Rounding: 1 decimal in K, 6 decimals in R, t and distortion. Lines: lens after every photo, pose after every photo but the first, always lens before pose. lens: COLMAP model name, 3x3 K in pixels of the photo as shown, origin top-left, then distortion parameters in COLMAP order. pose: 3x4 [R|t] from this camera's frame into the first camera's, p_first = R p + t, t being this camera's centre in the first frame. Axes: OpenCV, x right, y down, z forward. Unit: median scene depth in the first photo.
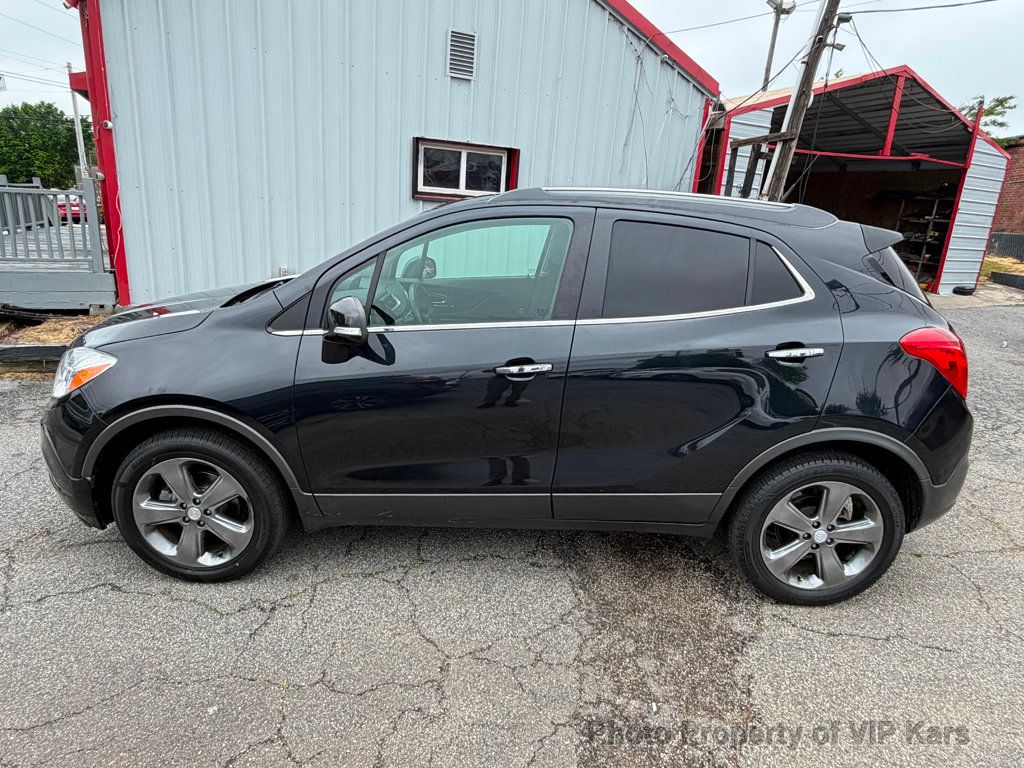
lens RADIAL K [[599.1, 0, 512.0], [0, 599.1, 384.0], [0, 0, 1]] dist [-0.002733, 0.000735]
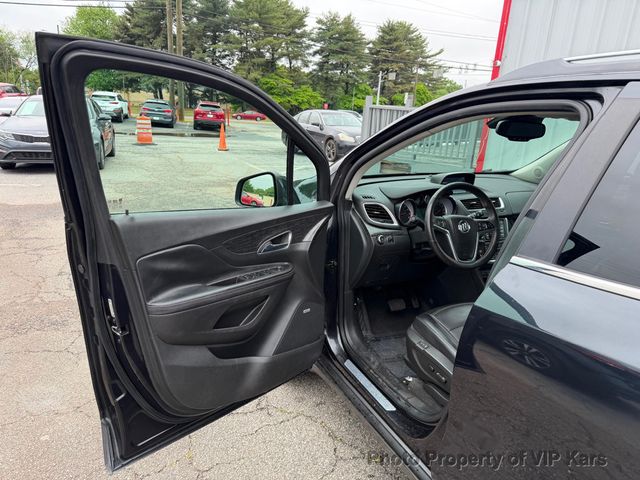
lens RADIAL K [[454.9, 0, 323.2], [0, 454.9, 243.2], [0, 0, 1]] dist [0.001333, -0.008123]
pose [[0.438735, 0.237877, -0.866560, 0.131908], [-0.283224, 0.951782, 0.117876, -0.036498], [0.852816, 0.193715, 0.484953, 0.178068]]
